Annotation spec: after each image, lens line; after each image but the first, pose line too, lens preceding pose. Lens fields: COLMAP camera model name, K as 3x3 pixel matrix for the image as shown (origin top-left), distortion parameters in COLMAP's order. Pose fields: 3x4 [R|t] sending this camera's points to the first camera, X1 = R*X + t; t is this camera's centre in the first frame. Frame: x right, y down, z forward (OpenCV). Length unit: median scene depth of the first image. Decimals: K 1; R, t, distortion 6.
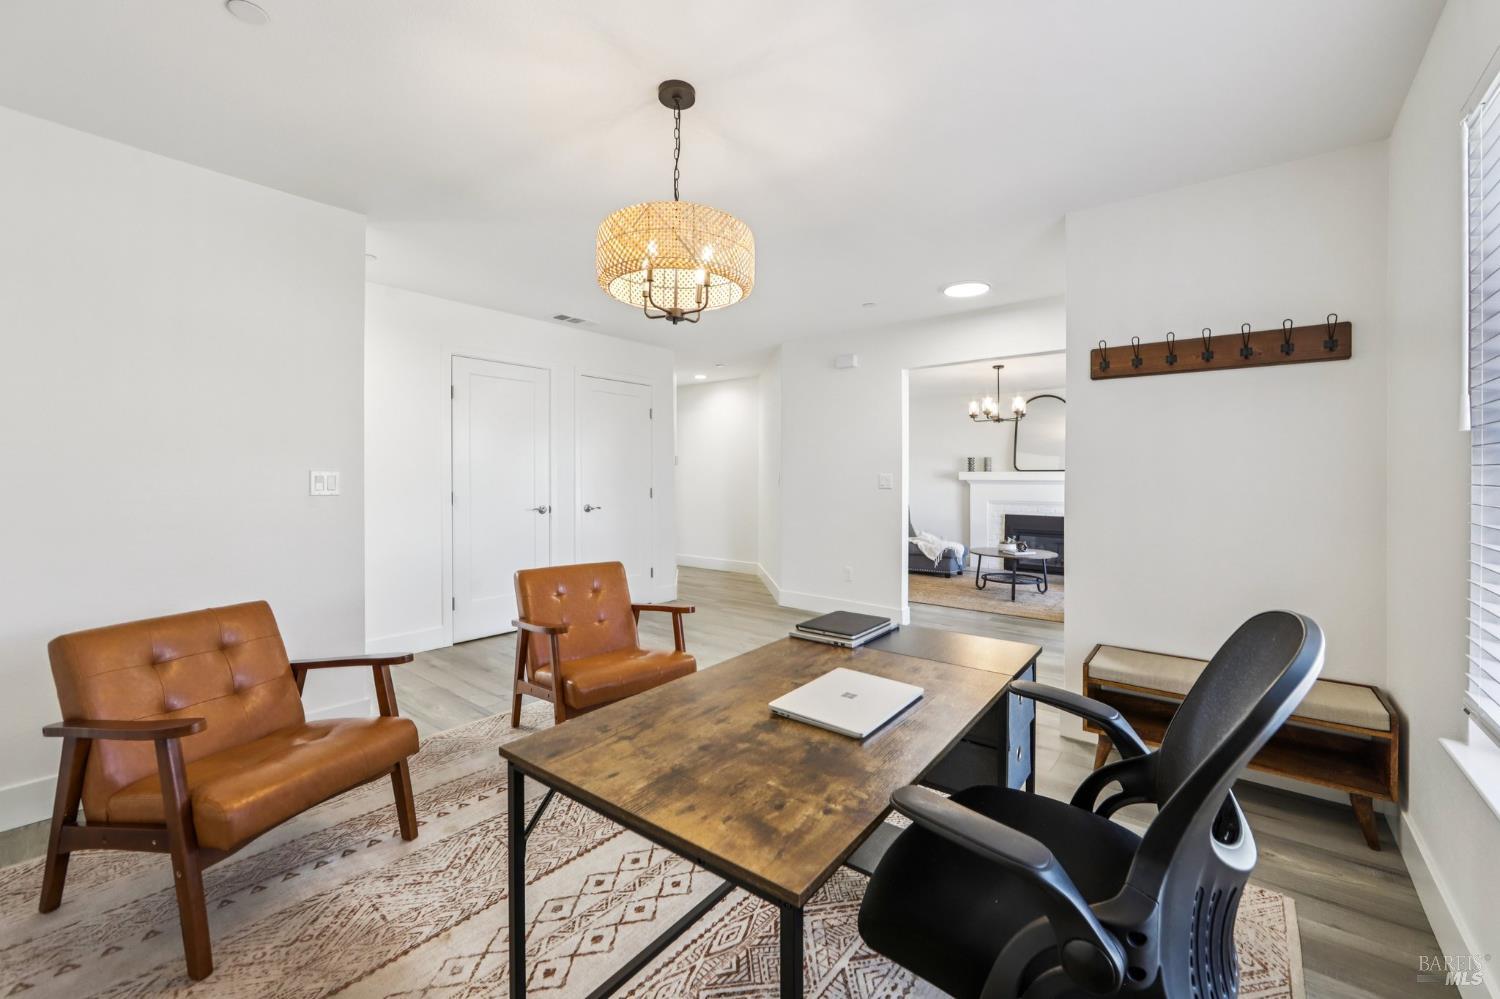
lens RADIAL K [[602.4, 0, 756.5], [0, 602.4, 478.9], [0, 0, 1]] dist [-0.008399, 0.000716]
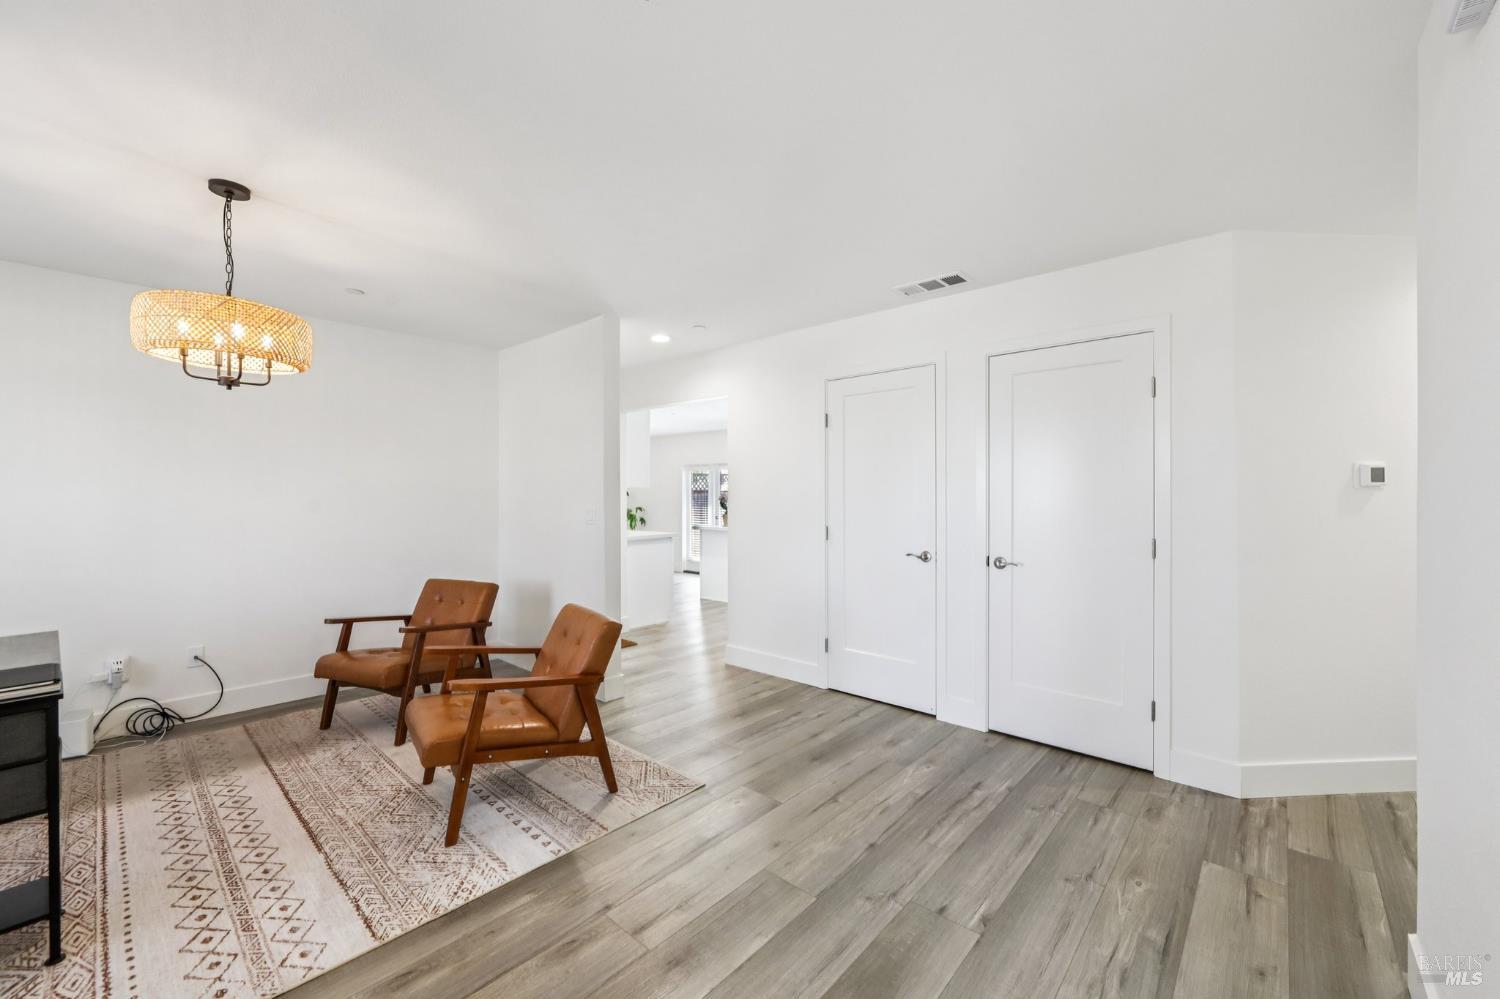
lens RADIAL K [[602.4, 0, 754.0], [0, 602.4, 503.7], [0, 0, 1]] dist [-0.008399, 0.000716]
pose [[-0.044072, 0.012717, -0.998947, 0.950685], [-0.008337, 0.999879, 0.013096, -0.056647], [0.998994, 0.008905, -0.043961, 2.031855]]
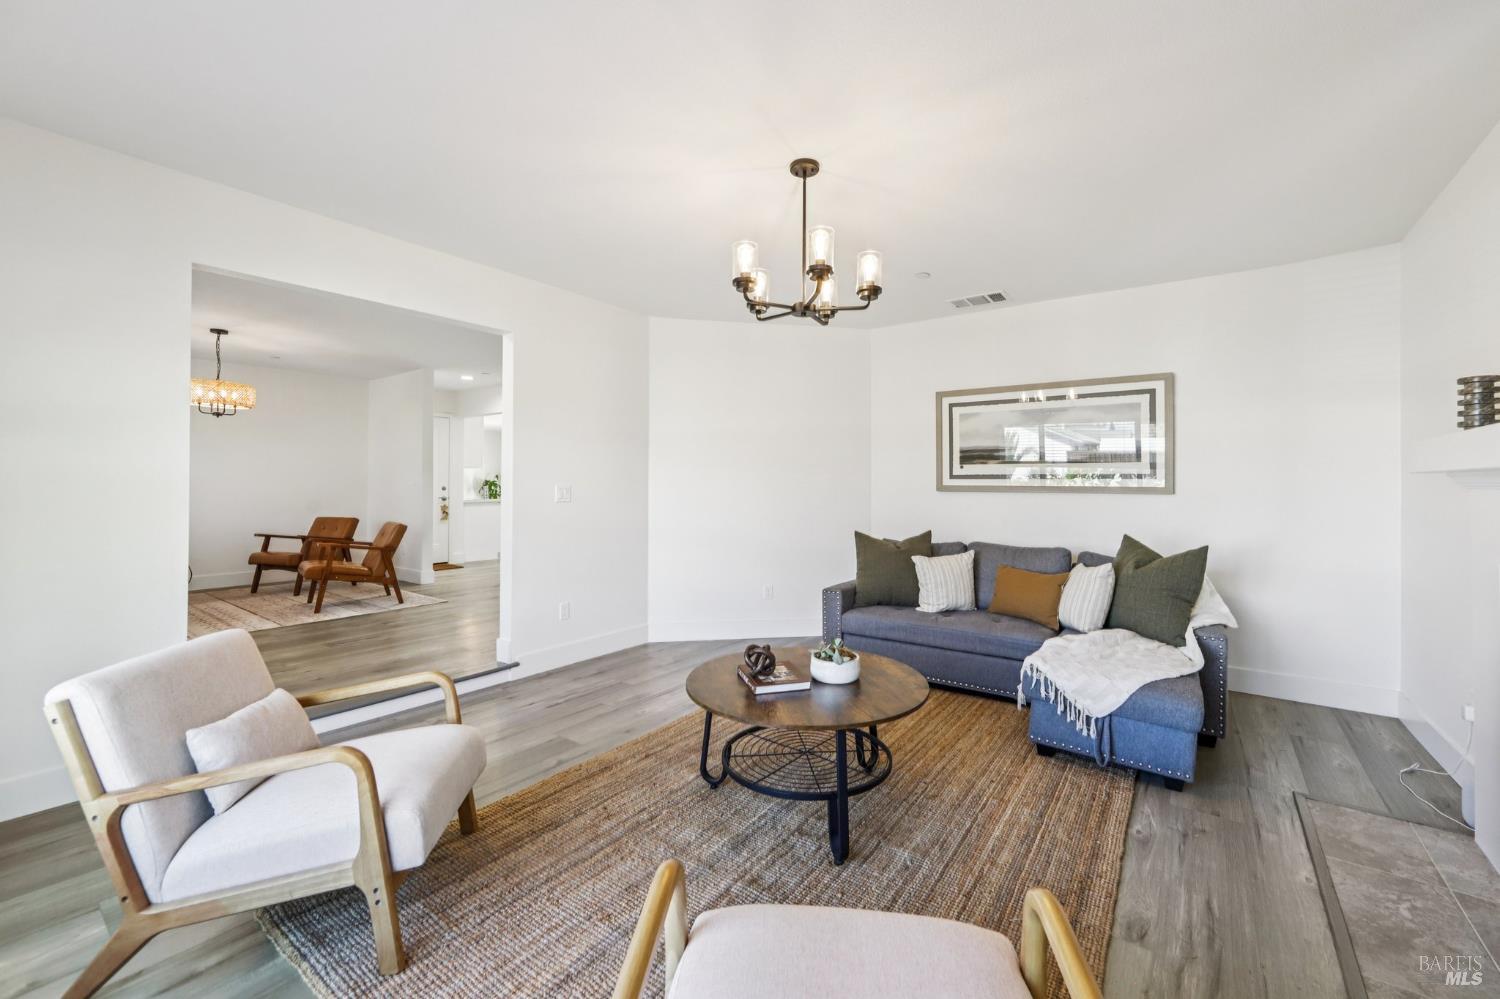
lens RADIAL K [[602.4, 0, 754.7], [0, 602.4, 484.6], [0, 0, 1]] dist [-0.008399, 0.000716]
pose [[0.057063, -0.006736, -0.998348, 2.544356], [-0.008784, 0.999935, -0.007249, 0.041203], [0.998332, 0.009183, 0.057000, 3.144308]]
